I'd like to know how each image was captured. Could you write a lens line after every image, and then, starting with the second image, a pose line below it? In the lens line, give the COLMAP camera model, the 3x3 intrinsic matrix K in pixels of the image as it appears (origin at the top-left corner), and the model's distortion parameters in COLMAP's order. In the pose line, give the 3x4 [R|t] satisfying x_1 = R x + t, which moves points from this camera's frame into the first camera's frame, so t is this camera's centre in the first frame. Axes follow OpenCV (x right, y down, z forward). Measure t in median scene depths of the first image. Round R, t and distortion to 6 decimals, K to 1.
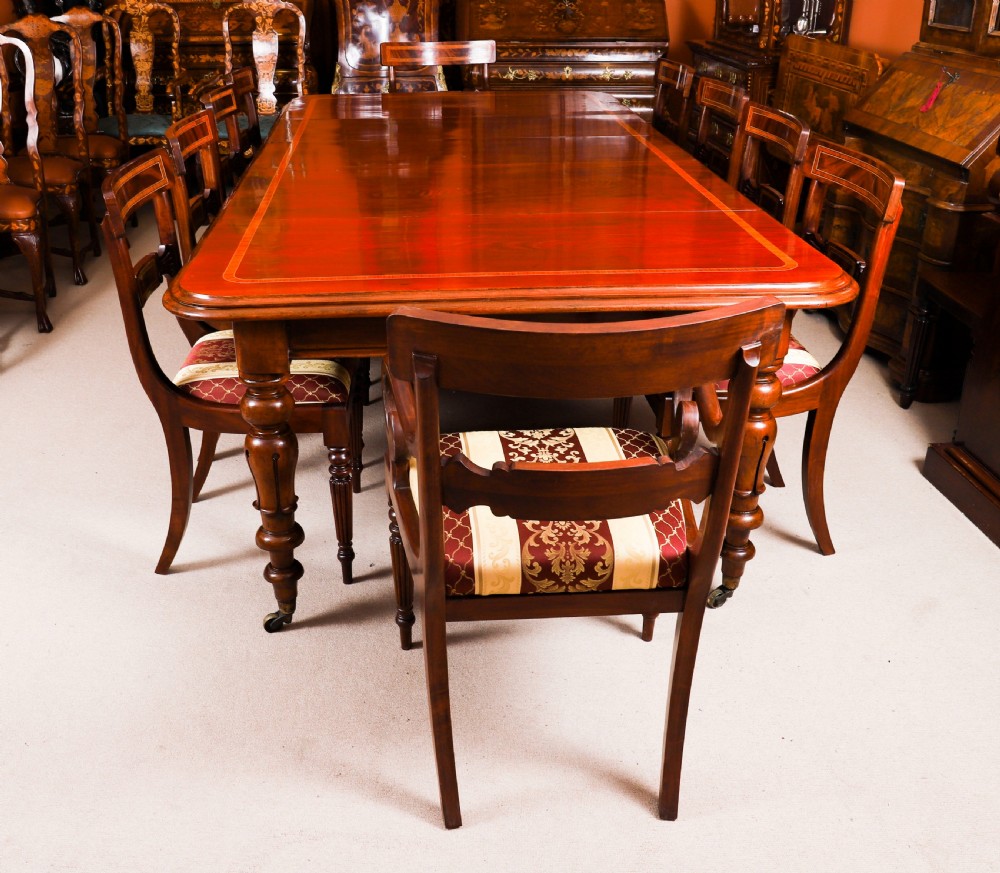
lens RADIAL K [[1009.2, 0, 438.2], [0, 1009.2, 407.5], [0, 0, 1]] dist [-0.065313, 0.000000]
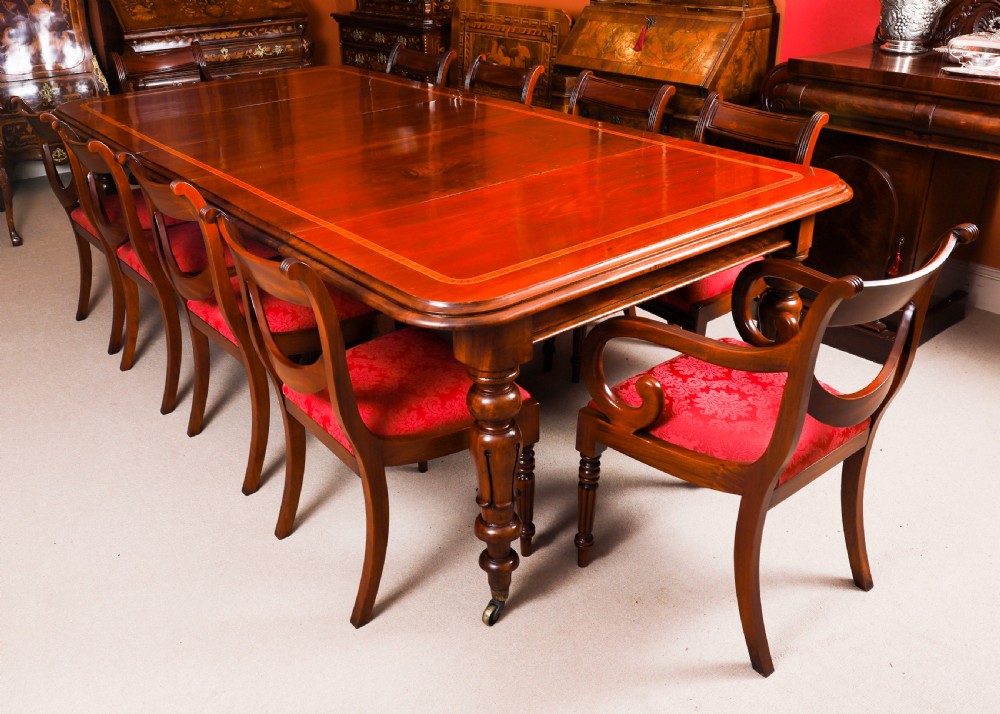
lens RADIAL K [[907.2, 0, 447.4], [0, 907.2, 316.0], [0, 0, 1]] dist [-0.059613, 0.000000]
pose [[0.821080, -0.243440, 0.516299, -0.320152], [0.258737, 0.964967, 0.043518, -0.065124], [-0.508805, 0.097854, 0.855302, 0.129283]]
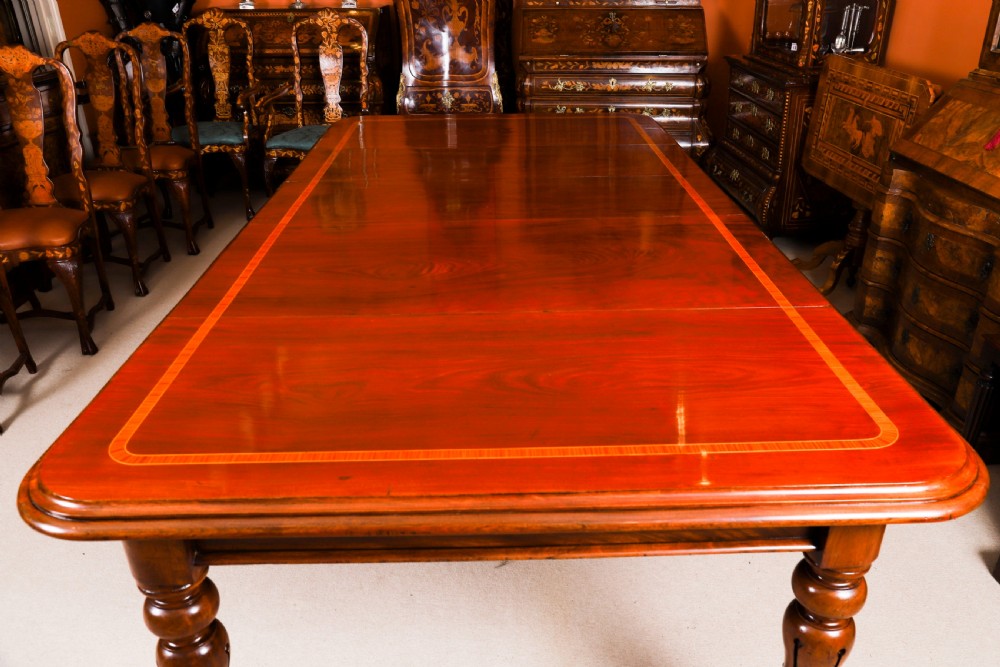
lens RADIAL K [[774.4, 0, 503.8], [0, 774.4, 341.5], [0, 0, 1]] dist [-0.061882, 0.060235]
pose [[0.999776, 0.010262, -0.018504, 0.040717], [-0.009695, 0.999488, 0.030501, -0.109810], [0.018808, -0.030315, 0.999363, 0.216678]]
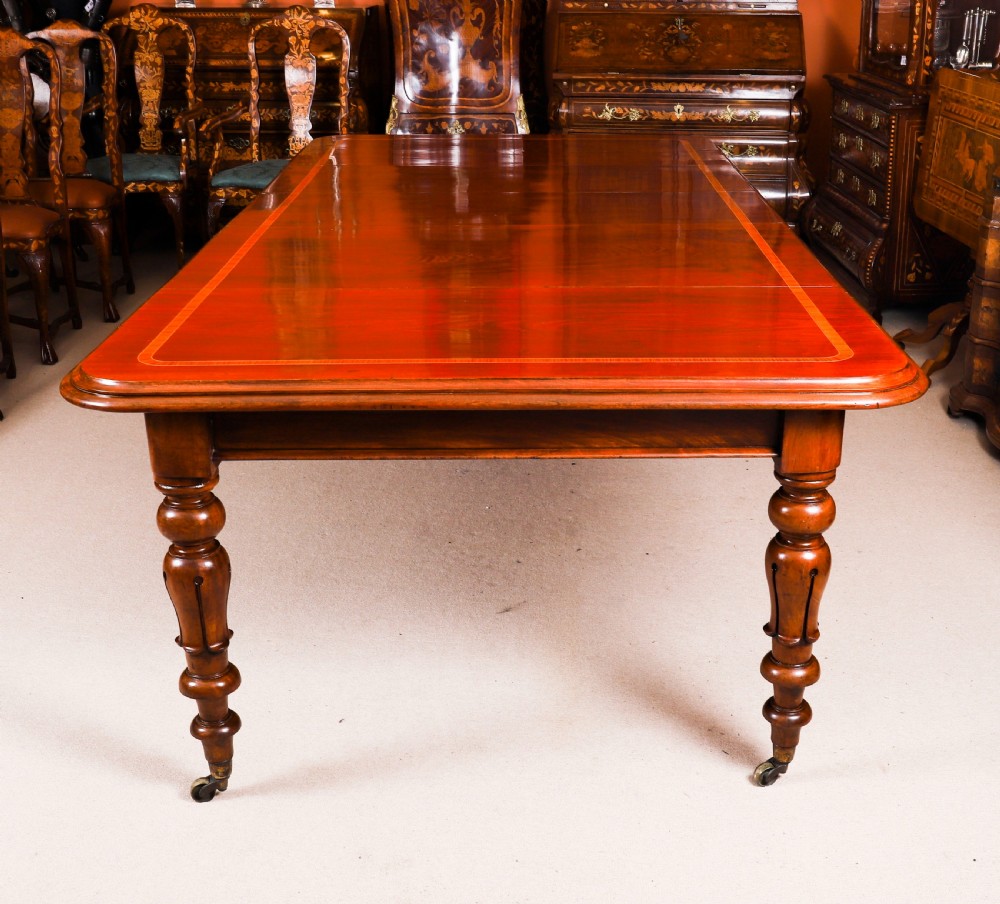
lens RADIAL K [[1282.1, 0, 556.9], [0, 1282.1, 470.7], [0, 0, 1]] dist [-0.049978, 0.000000]
pose [[0.999730, 0.020309, -0.011316, 0.066935], [-0.020802, 0.998754, -0.045364, 0.000518], [0.010380, 0.045587, 0.998906, -0.010363]]
